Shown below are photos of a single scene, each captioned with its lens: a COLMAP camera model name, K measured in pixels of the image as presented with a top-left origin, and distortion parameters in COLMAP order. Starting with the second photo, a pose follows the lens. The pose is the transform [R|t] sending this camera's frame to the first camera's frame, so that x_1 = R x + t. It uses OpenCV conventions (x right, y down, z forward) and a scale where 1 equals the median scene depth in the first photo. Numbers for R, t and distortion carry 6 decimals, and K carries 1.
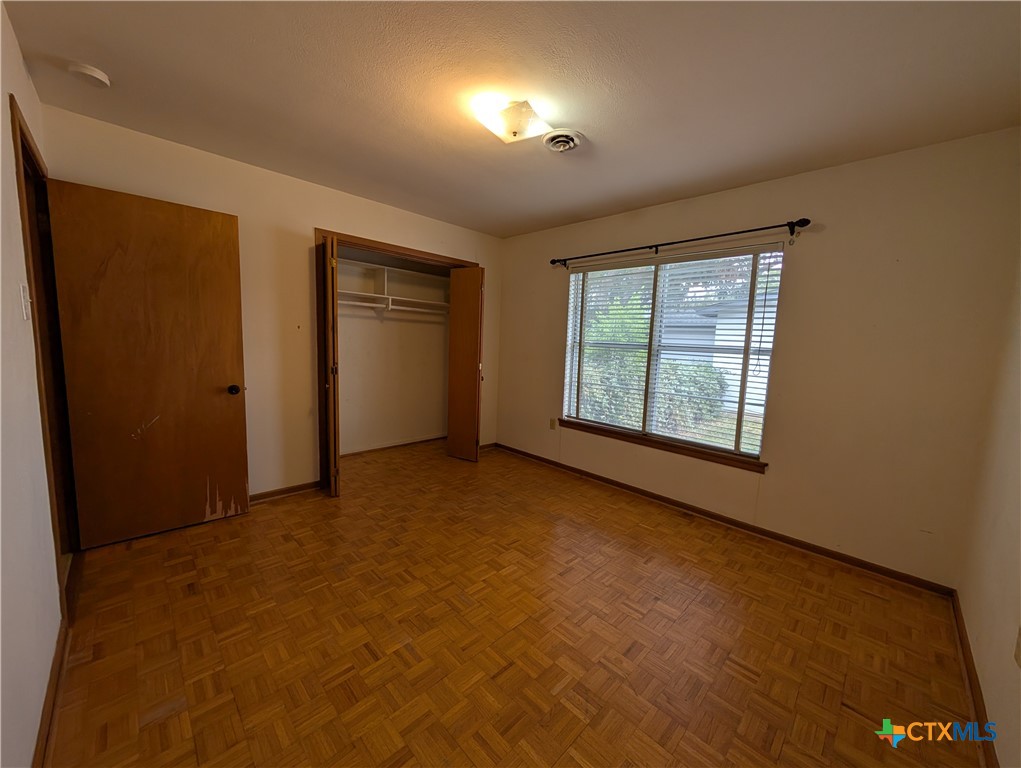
lens RADIAL K [[386.4, 0, 512.6], [0, 386.4, 383.3], [0, 0, 1]] dist [0.001154, 0.000098]
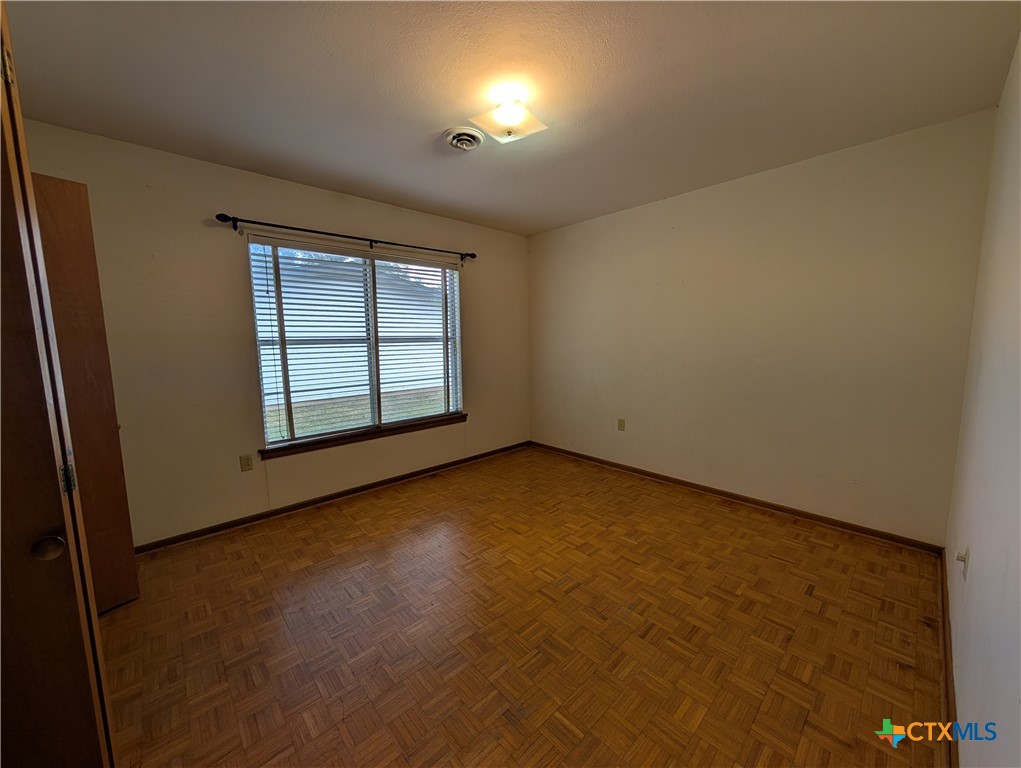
lens RADIAL K [[386.4, 0, 512.2], [0, 386.4, 383.4], [0, 0, 1]] dist [0.001154, 0.000098]
pose [[0.035965, -0.160612, 0.986362, -0.678750], [0.126211, 0.979828, 0.154946, -0.100137], [-0.991351, 0.118917, 0.055511, 0.628498]]
